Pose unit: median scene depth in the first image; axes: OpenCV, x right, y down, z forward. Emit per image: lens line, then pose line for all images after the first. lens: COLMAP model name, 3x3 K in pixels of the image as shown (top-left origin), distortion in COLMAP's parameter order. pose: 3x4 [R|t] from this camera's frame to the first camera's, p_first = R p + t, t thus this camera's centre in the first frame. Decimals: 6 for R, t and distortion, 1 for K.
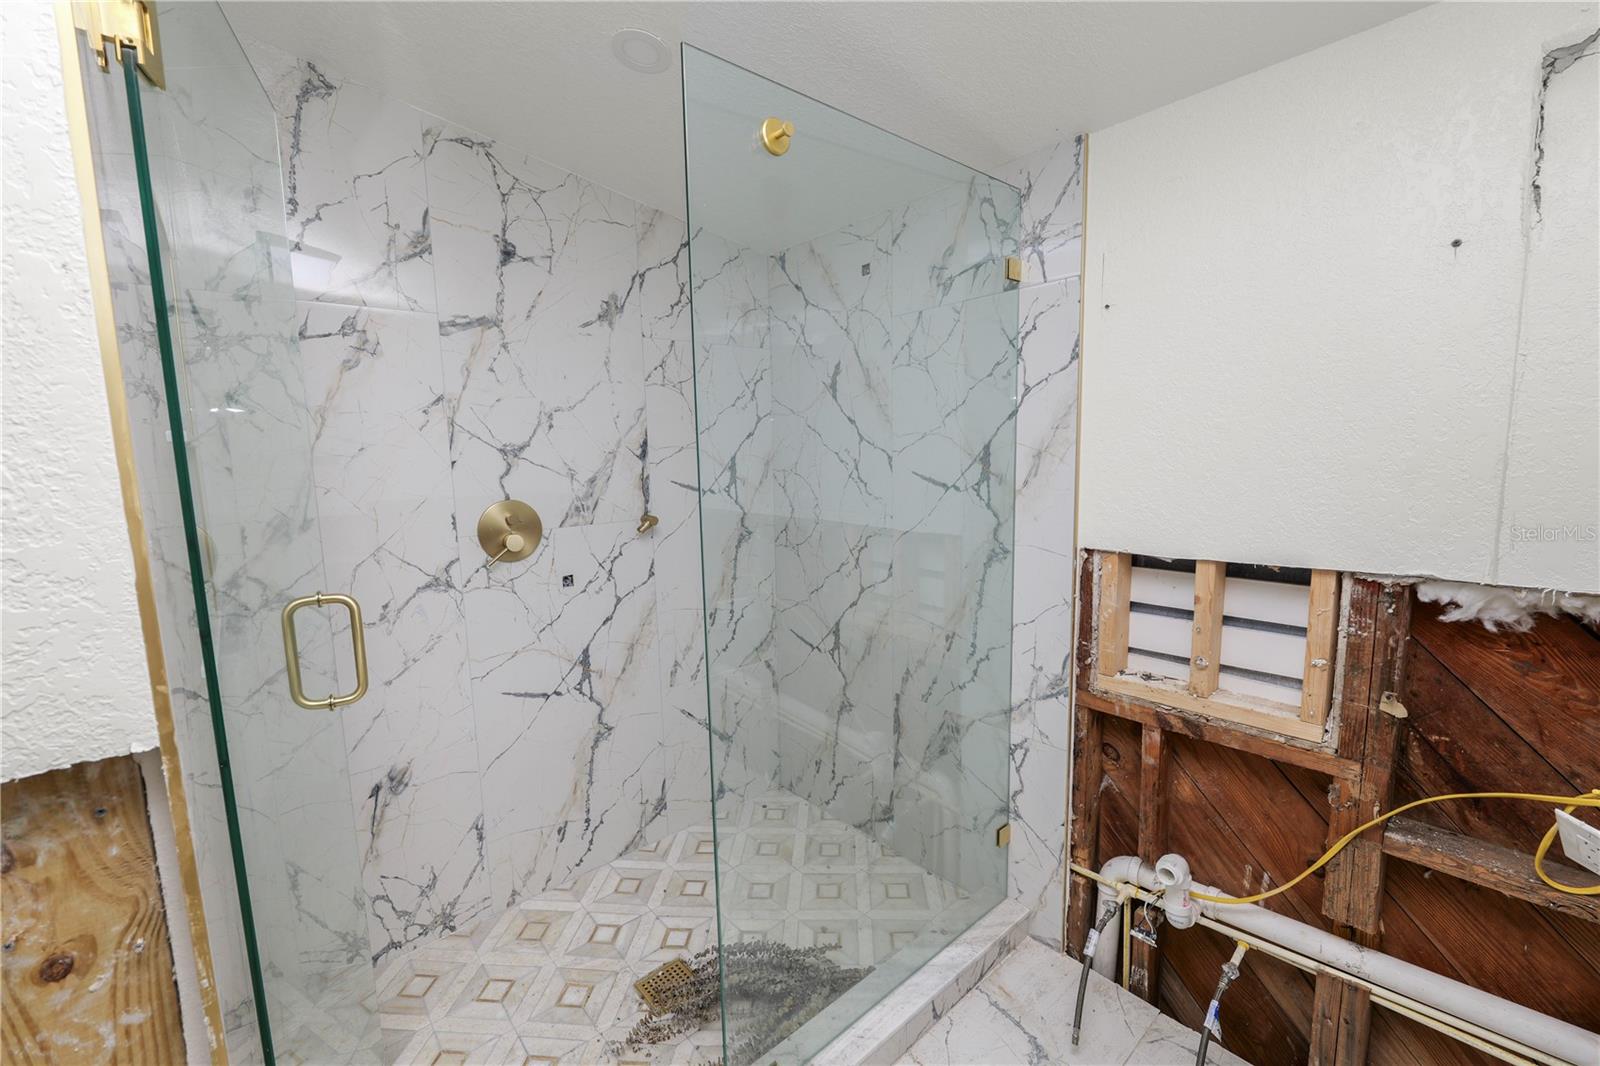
lens RADIAL K [[651.2, 0, 796.4], [0, 651.2, 530.1], [0, 0, 1]] dist [-0.013796, 0.001531]
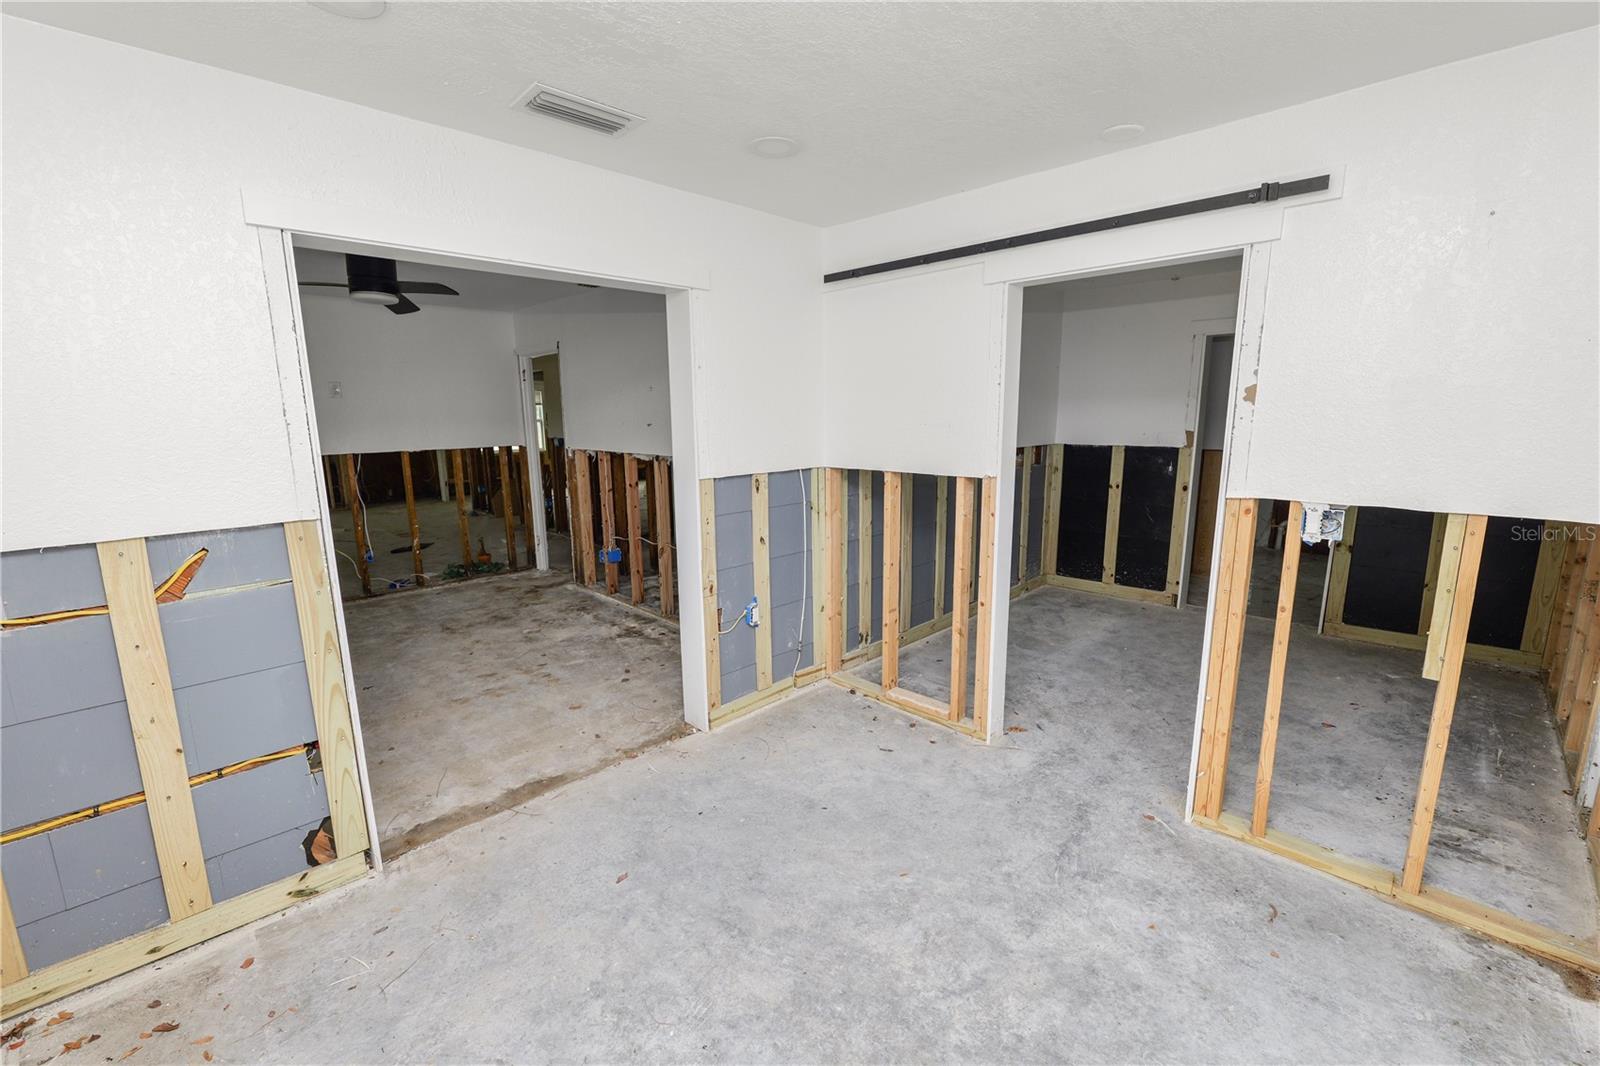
lens RADIAL K [[651.2, 0, 799.7], [0, 651.2, 527.5], [0, 0, 1]] dist [-0.013796, 0.001531]
pose [[0.997475, 0.001091, 0.071010, -2.802921], [-0.004889, 0.998564, 0.053342, 0.345037], [-0.070850, -0.053555, 0.996048, -2.812728]]
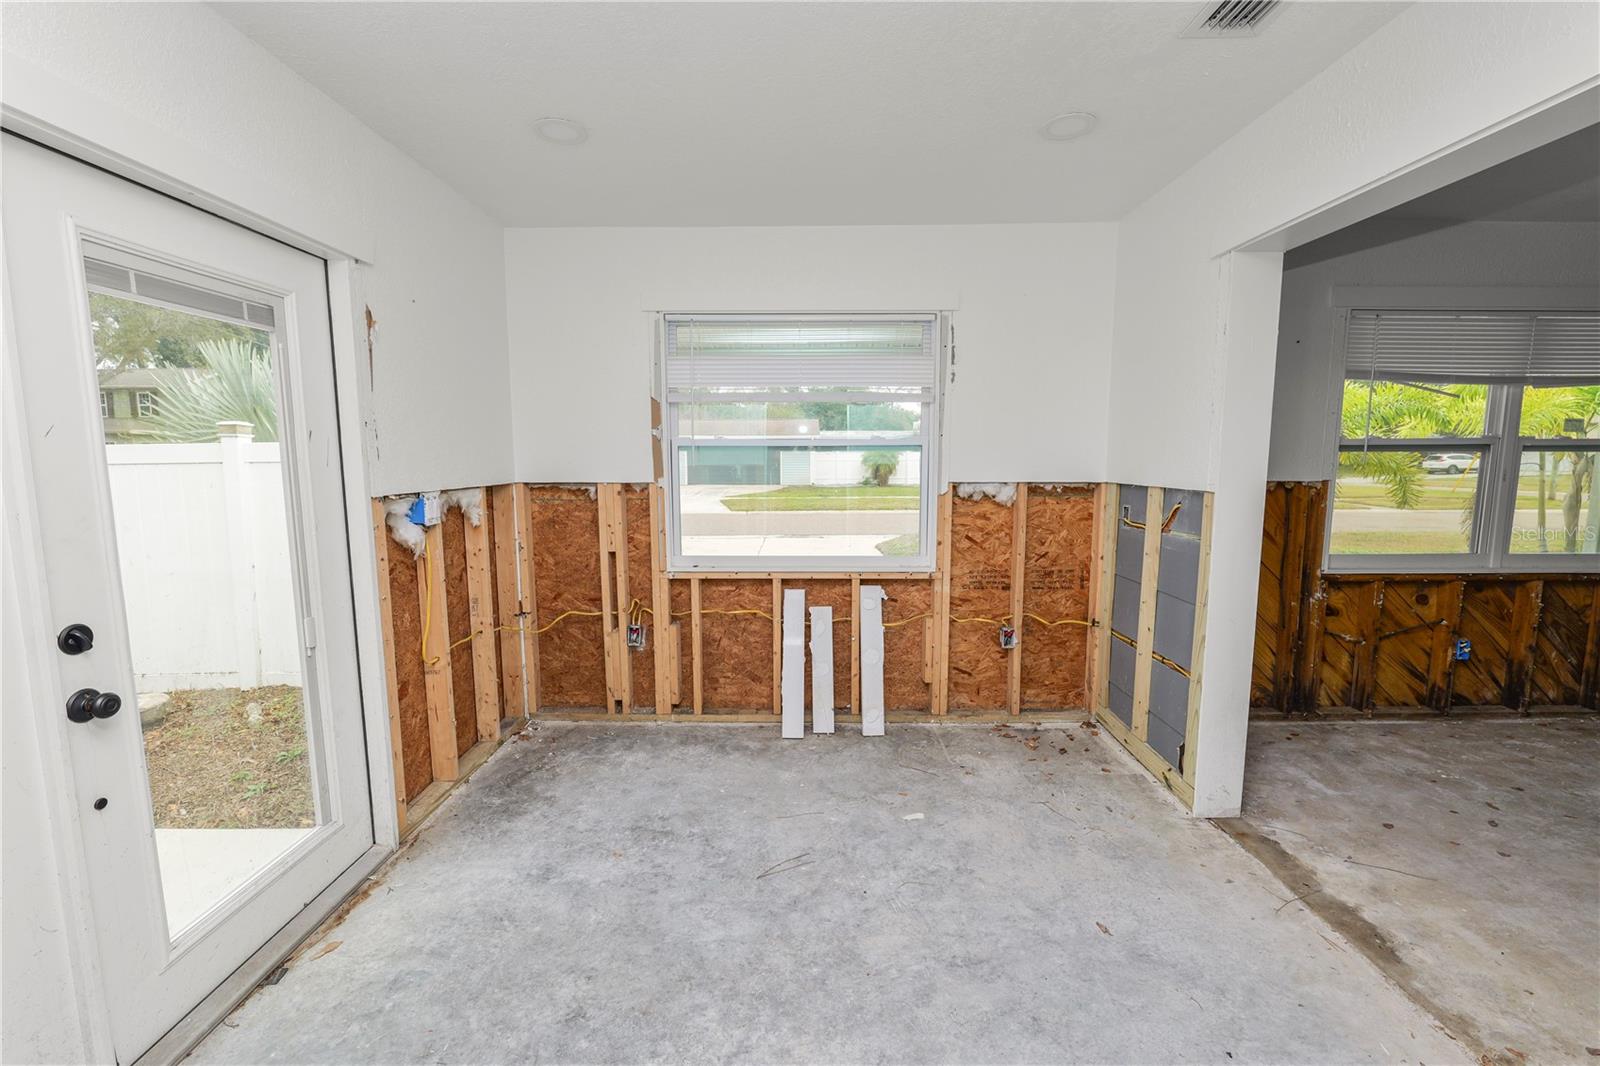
lens RADIAL K [[651.2, 0, 793.1], [0, 651.2, 524.6], [0, 0, 1]] dist [-0.013796, 0.001531]
pose [[-0.659570, 0.108661, -0.743748, -1.971013], [-0.074618, 0.975142, 0.208640, 0.244327], [0.747931, 0.193110, -0.635066, -1.386687]]
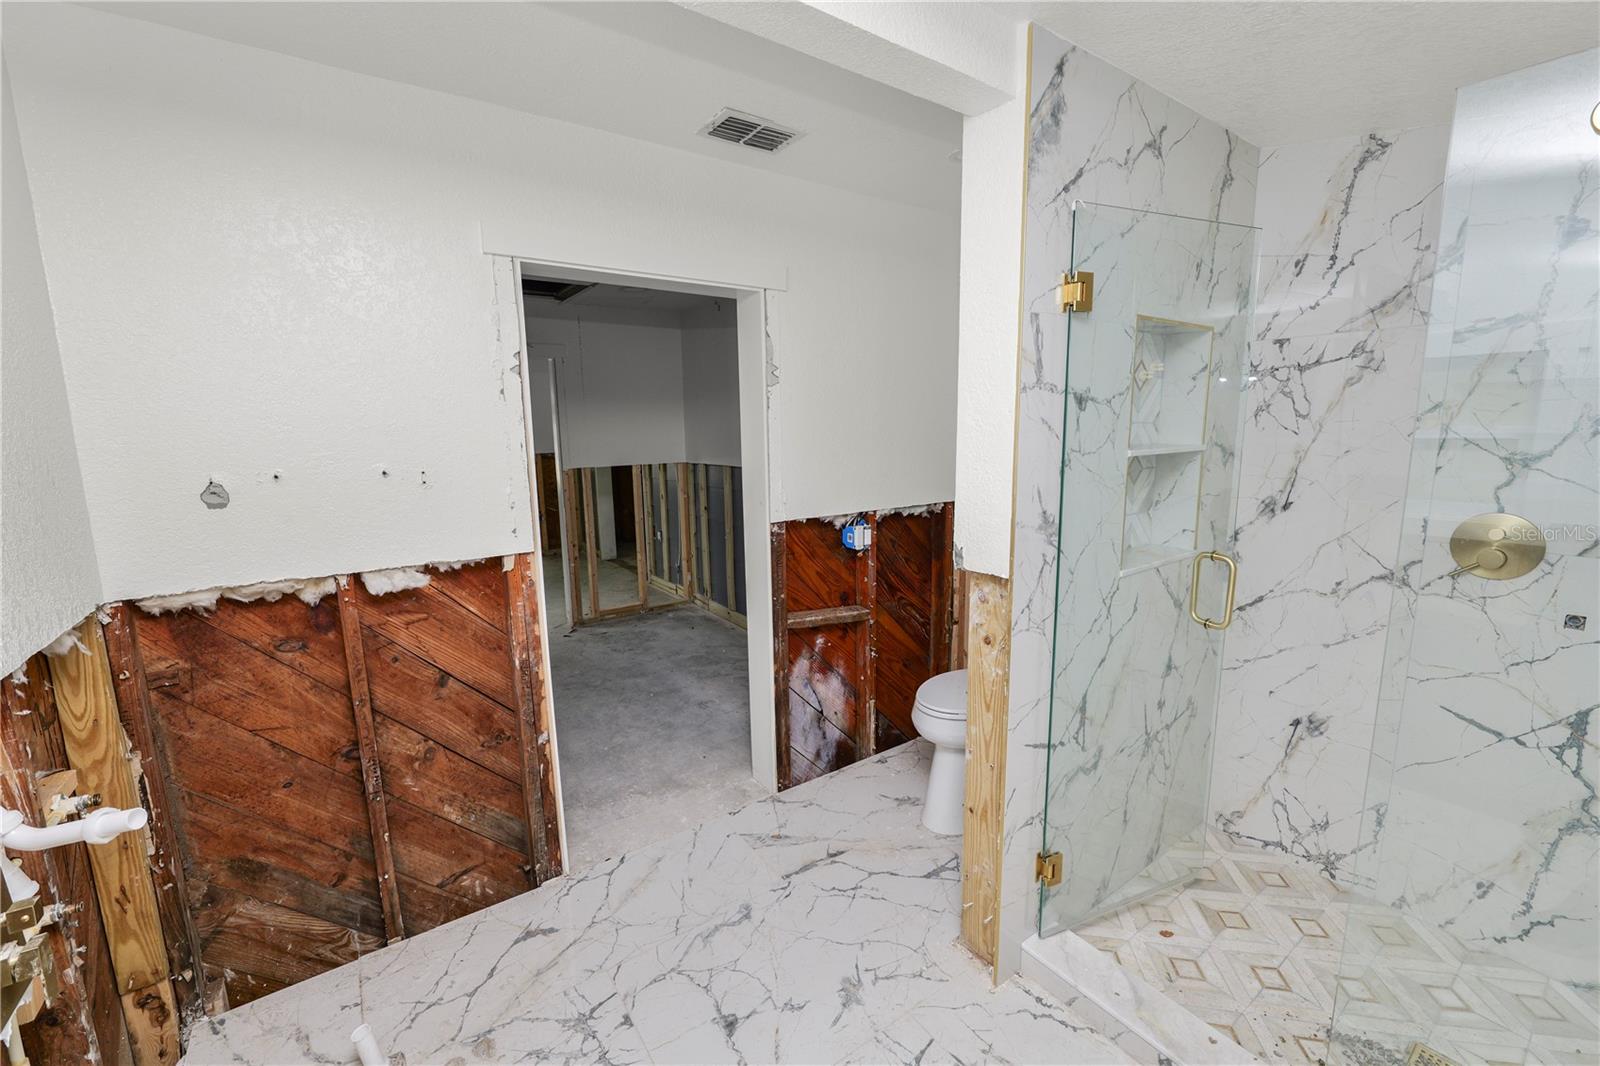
lens RADIAL K [[651.2, 0, 793.3], [0, 651.2, 526.5], [0, 0, 1]] dist [-0.013796, 0.001531]
pose [[-0.097457, 0.185329, -0.977832, 0.598201], [-0.103311, 0.975317, 0.195149, -0.111254], [0.989863, 0.120039, -0.075905, 0.085564]]
